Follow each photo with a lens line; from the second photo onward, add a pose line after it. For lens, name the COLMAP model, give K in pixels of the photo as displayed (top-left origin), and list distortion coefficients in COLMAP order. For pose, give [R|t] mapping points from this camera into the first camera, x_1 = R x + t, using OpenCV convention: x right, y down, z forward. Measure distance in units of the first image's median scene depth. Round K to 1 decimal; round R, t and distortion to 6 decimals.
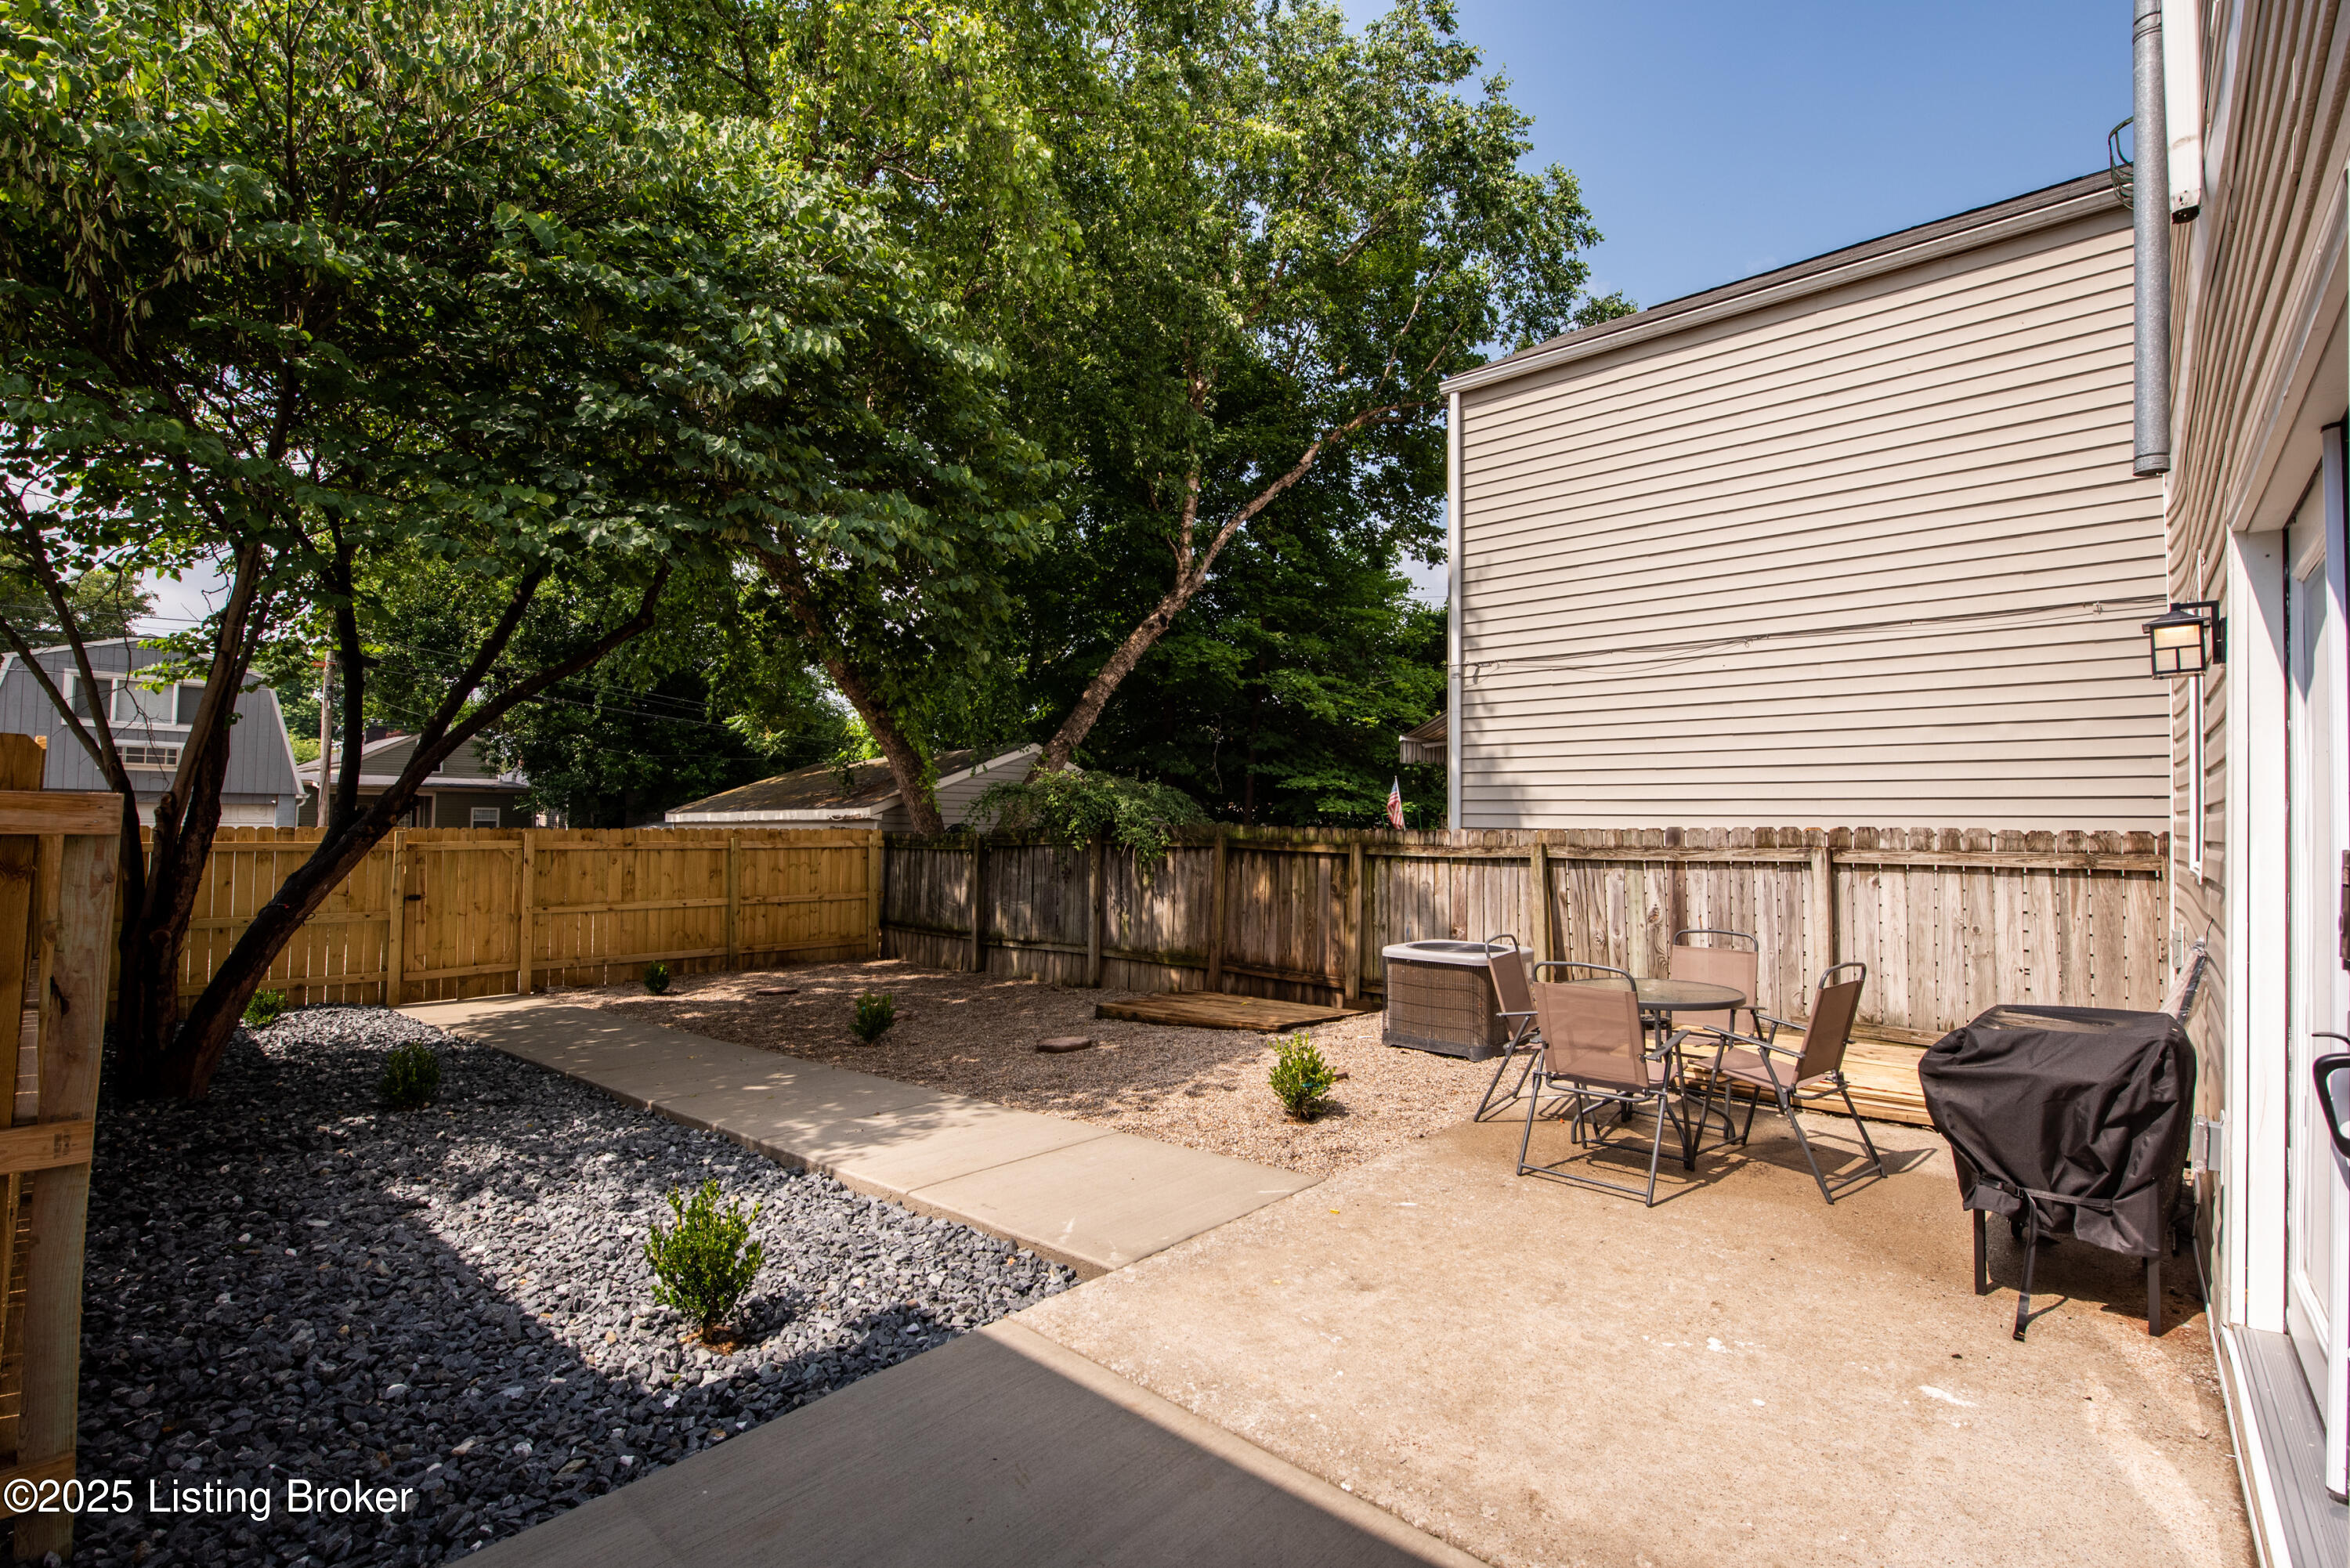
lens RADIAL K [[1054.5, 0, 1176.4], [0, 1054.5, 780.3], [0, 0, 1]] dist [-0.014492, -0.000101]
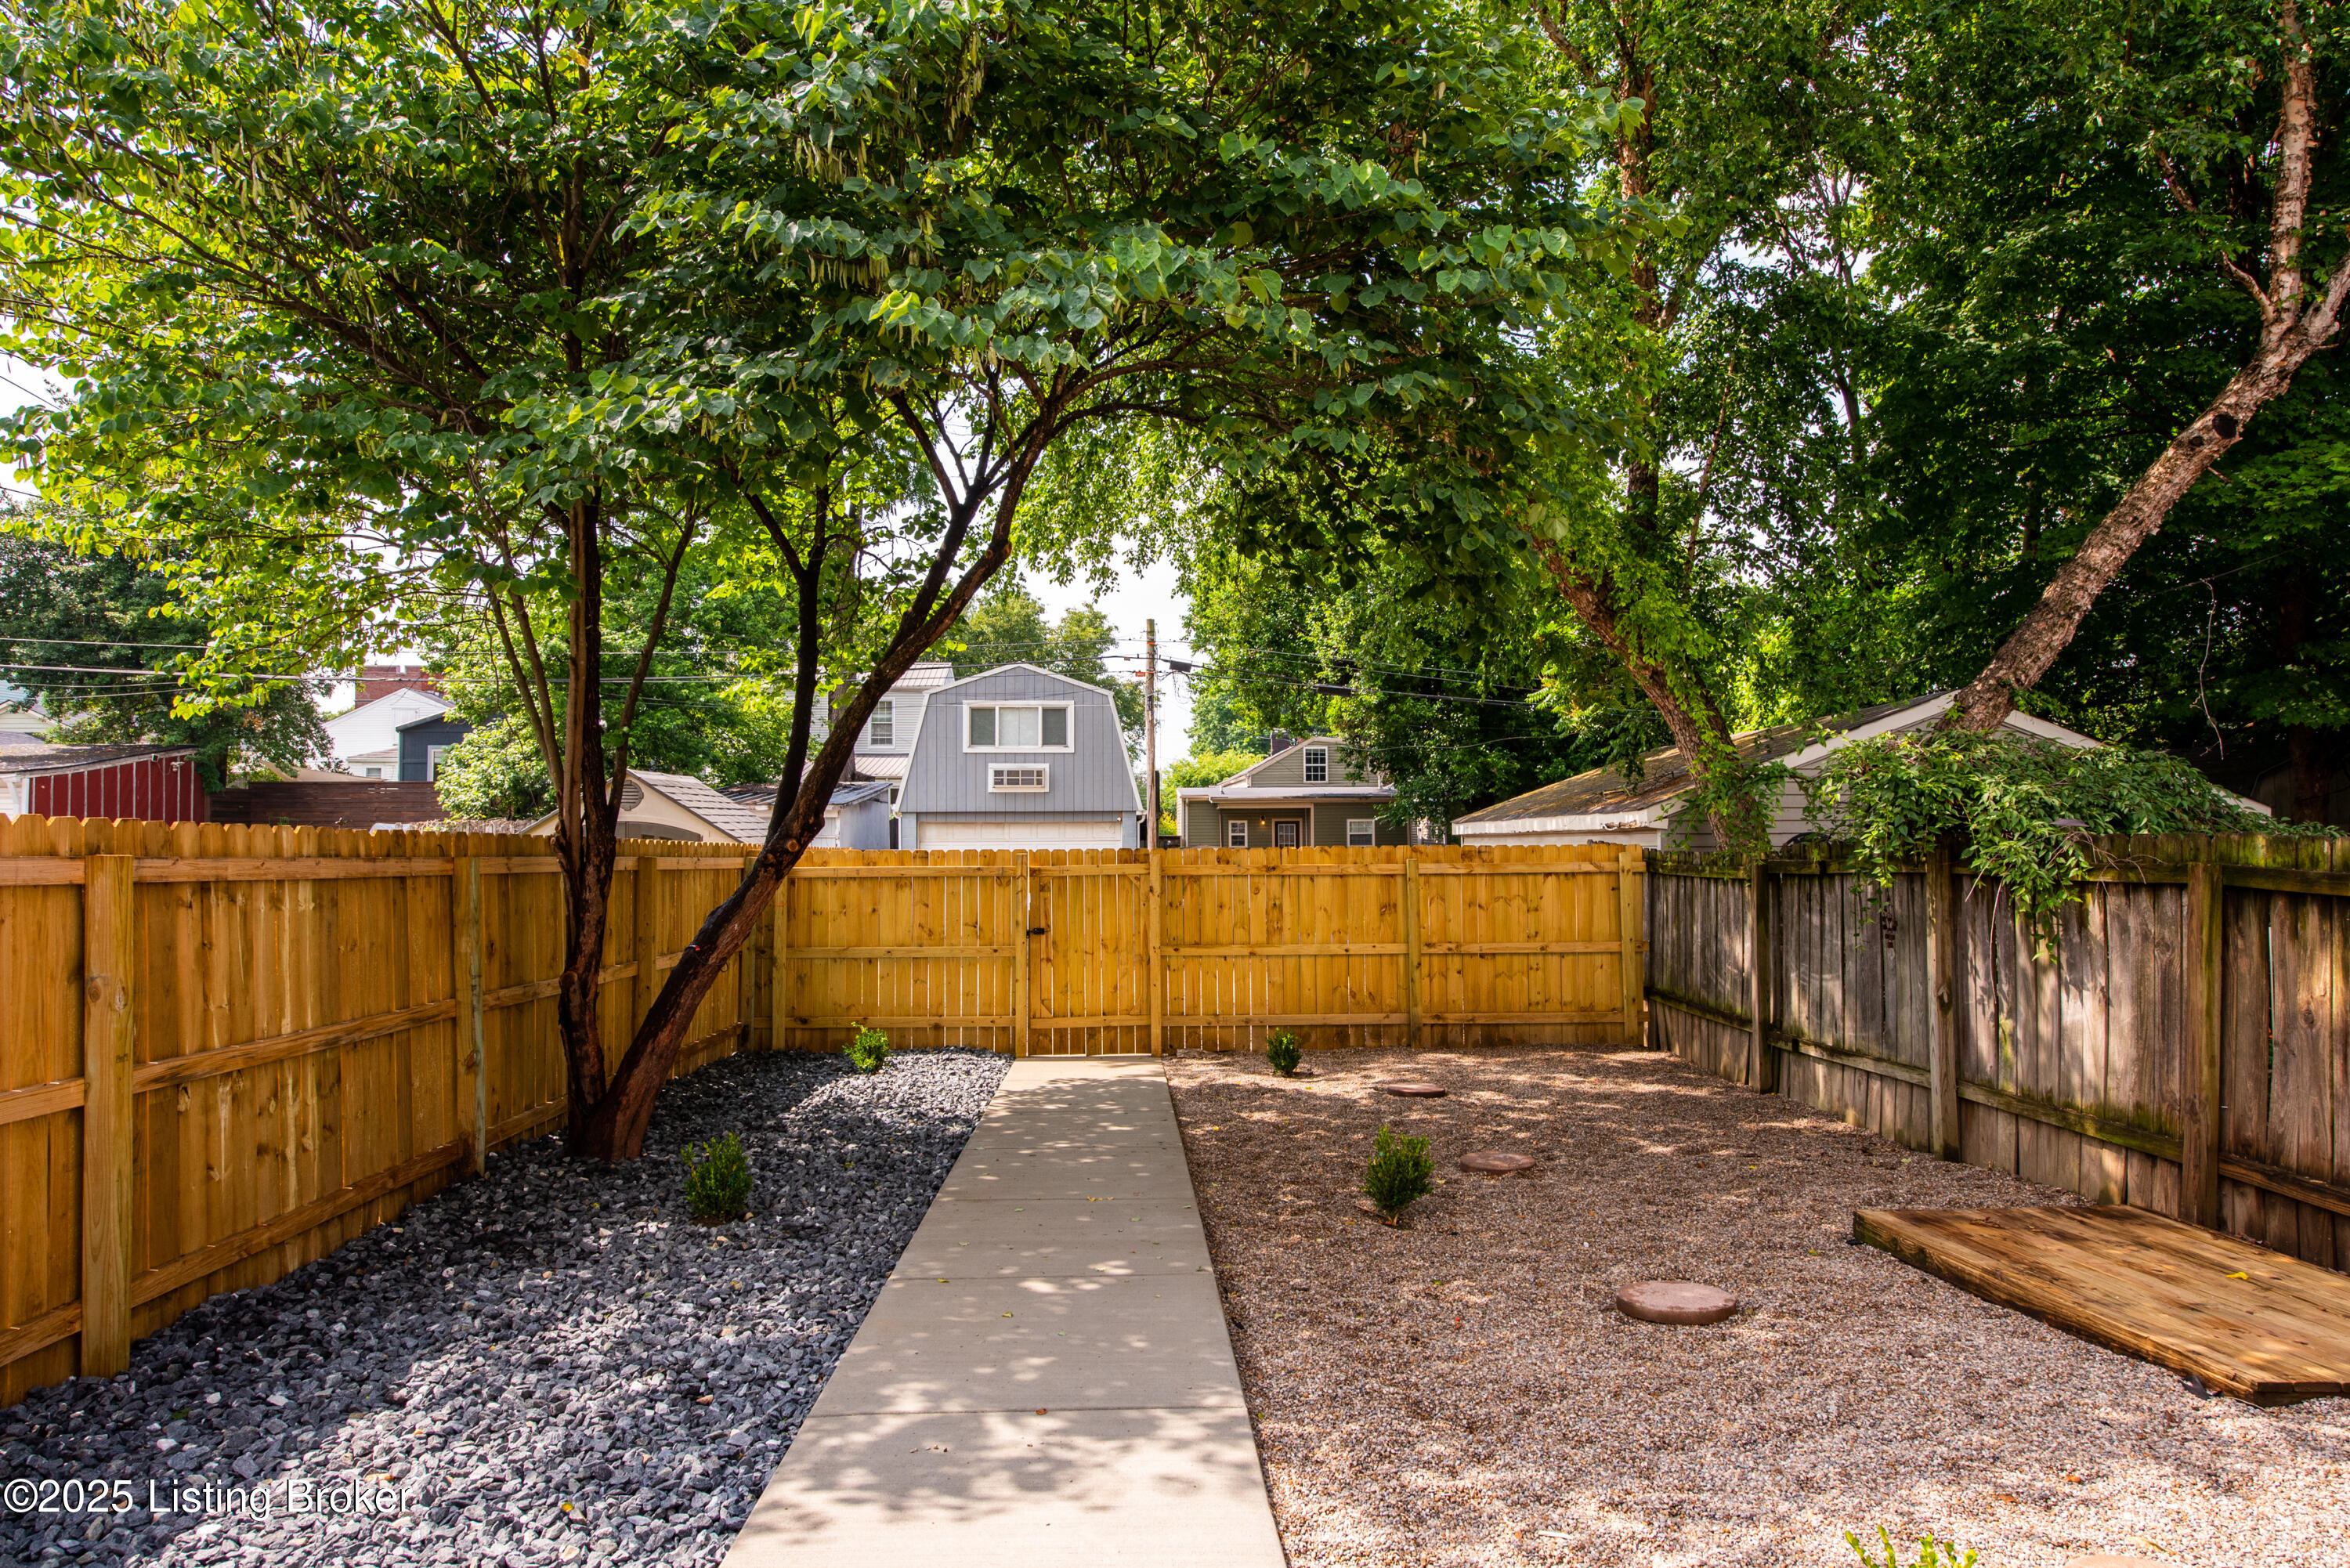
lens RADIAL K [[1341.1, 0, 1173.9], [0, 1341.1, 783.0], [0, 0, 1]] dist [-0.004966, 0.000507]
pose [[0.708915, -0.039599, -0.704181, 0.112026], [0.043373, 0.998981, -0.012512, 0.008943], [0.703959, -0.021673, 0.709910, 0.275165]]
